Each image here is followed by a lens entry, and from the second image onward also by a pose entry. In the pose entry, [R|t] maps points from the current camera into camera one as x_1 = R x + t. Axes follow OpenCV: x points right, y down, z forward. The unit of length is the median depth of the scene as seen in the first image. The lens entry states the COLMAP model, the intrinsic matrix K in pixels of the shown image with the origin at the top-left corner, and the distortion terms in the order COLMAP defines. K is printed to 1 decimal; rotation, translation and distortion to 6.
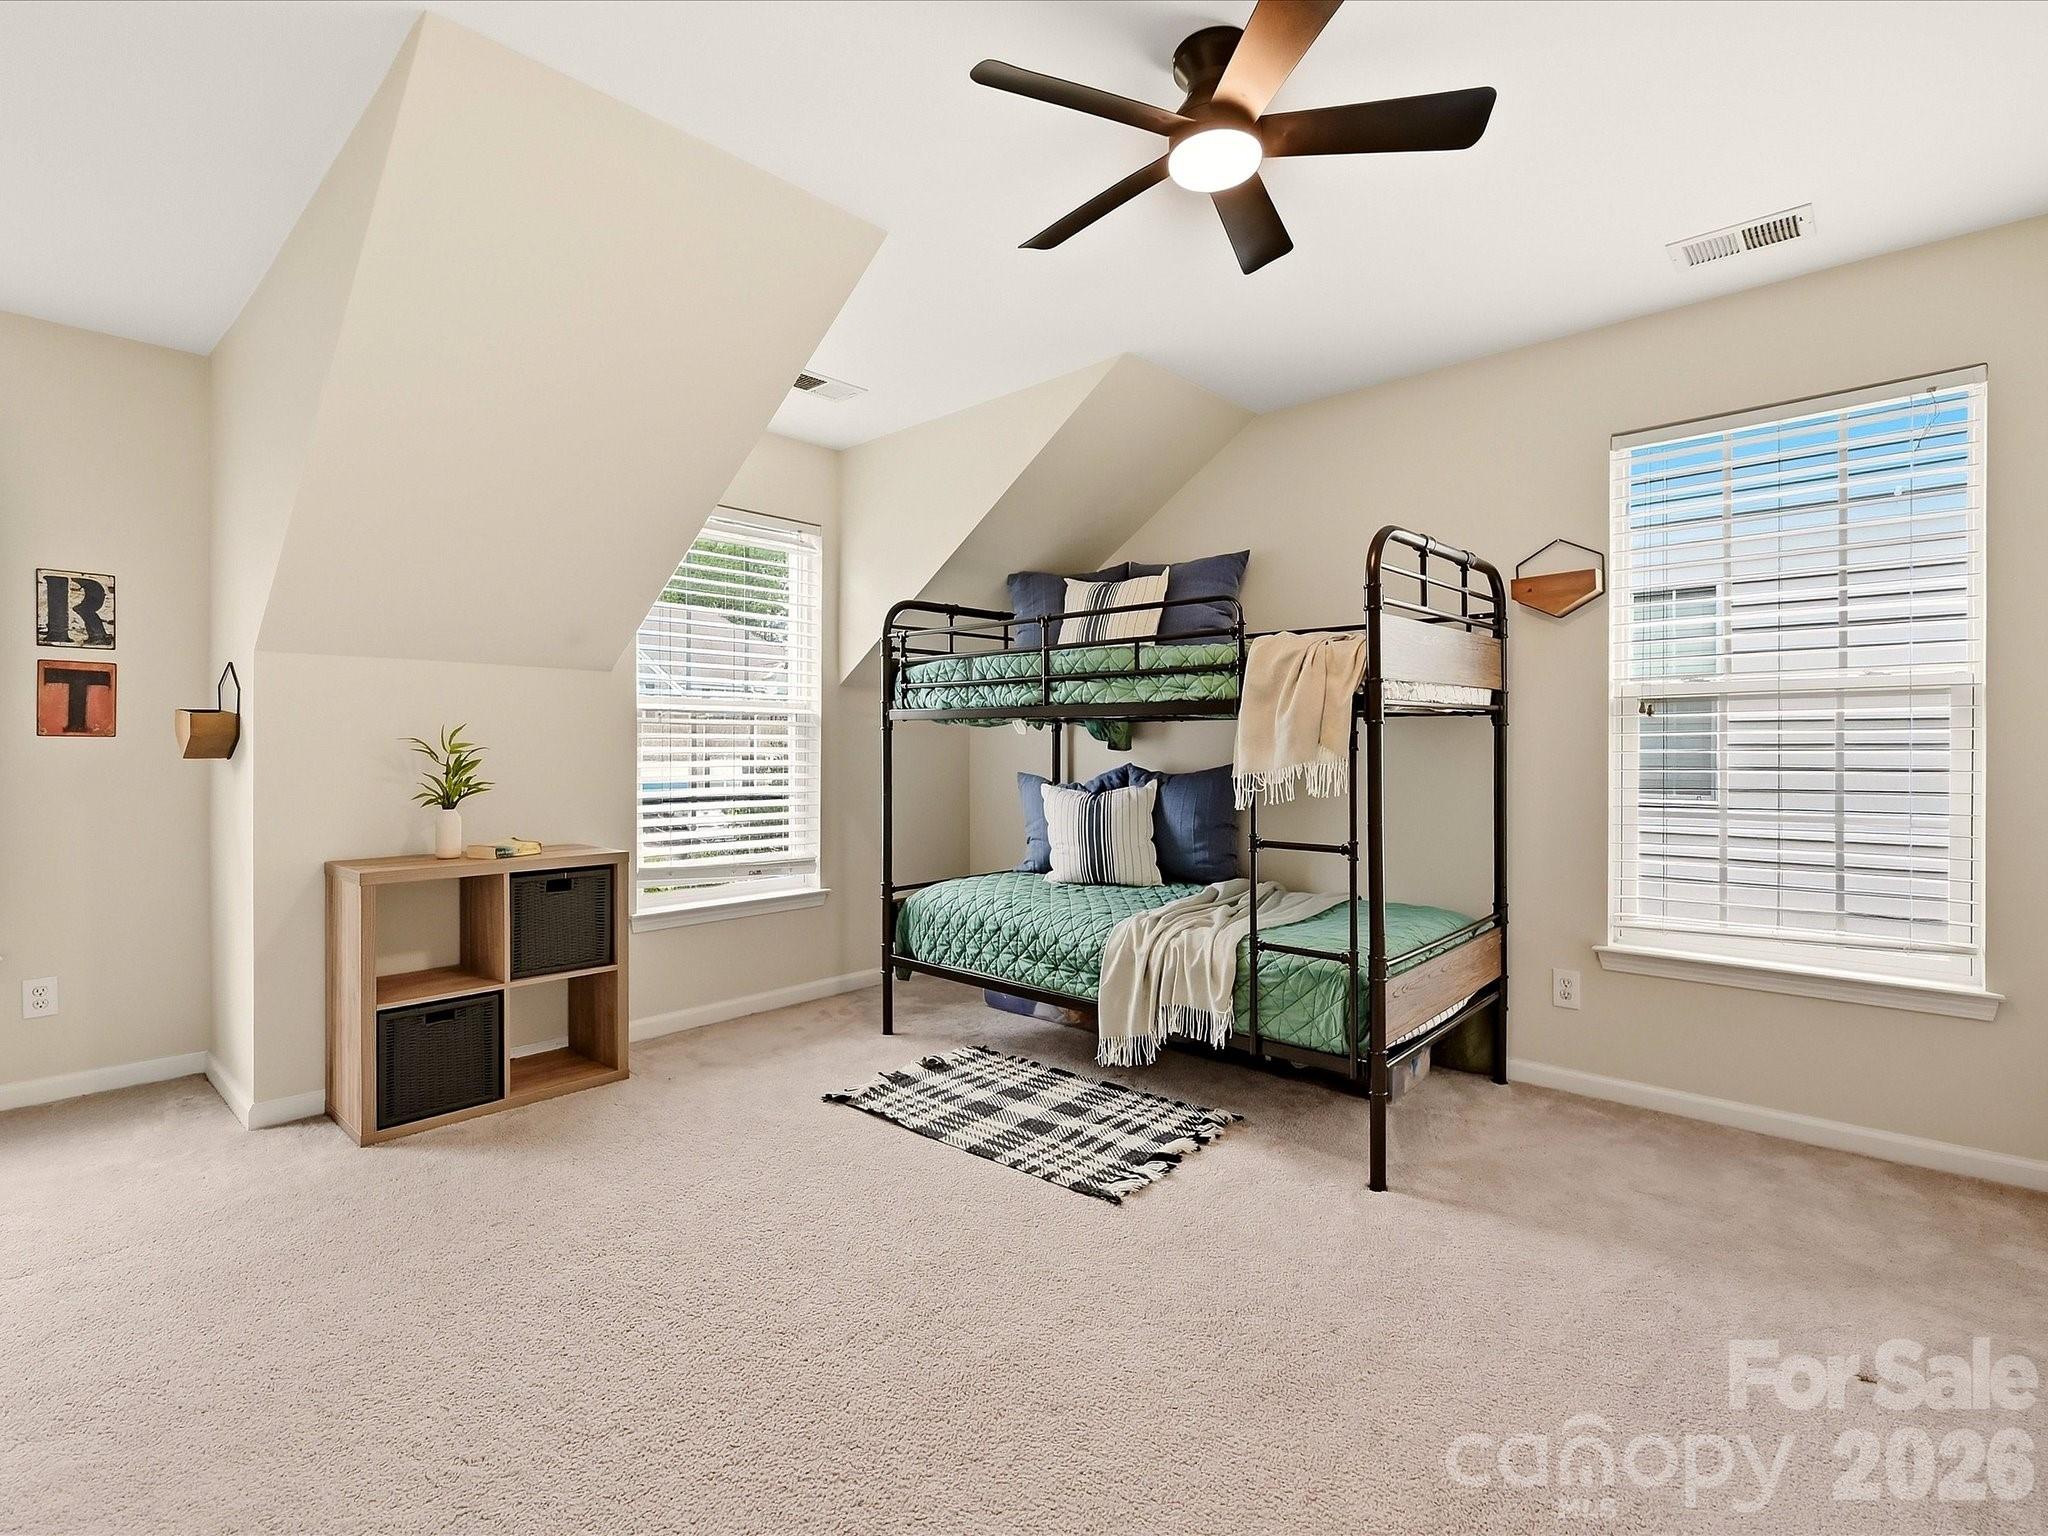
lens RADIAL K [[937.0, 0, 1024.0], [0, 937.0, 768.0], [0, 0, 1]] dist [0.002095, 0.000107]
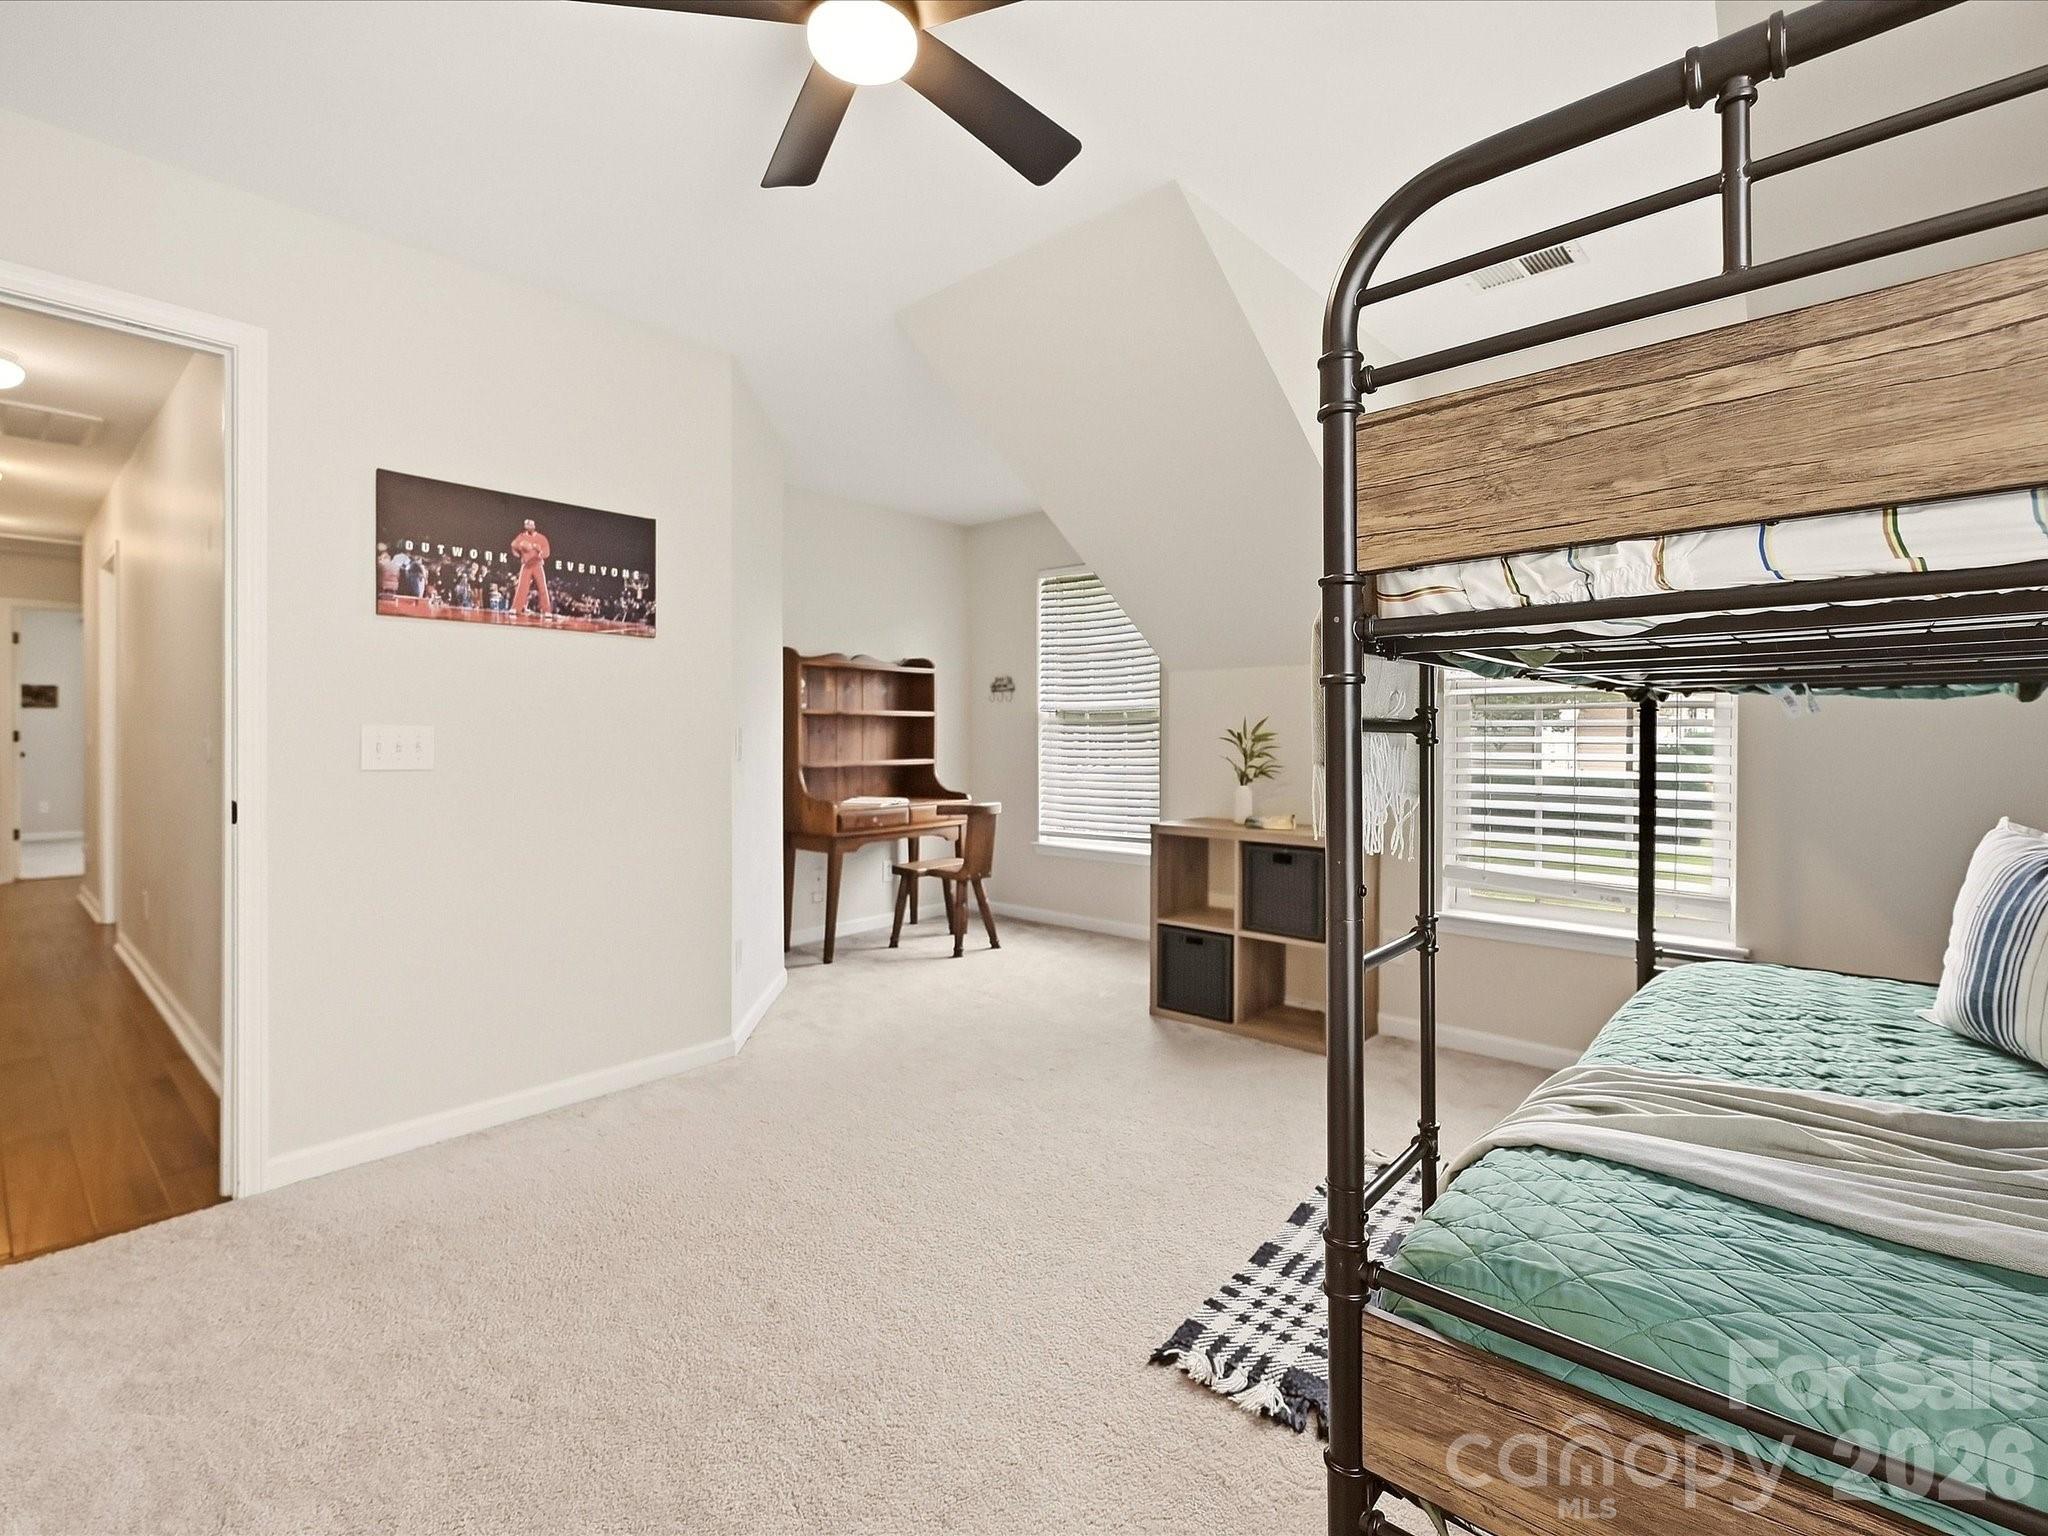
lens RADIAL K [[937.0, 0, 1024.0], [0, 937.0, 768.0], [0, 0, 1]] dist [0.002095, 0.000107]
pose [[0.001912, 0.024682, -0.999694, 0.702707], [-0.020550, 0.999485, 0.024637, -0.005667], [0.999787, 0.020496, 0.002418, 0.772783]]
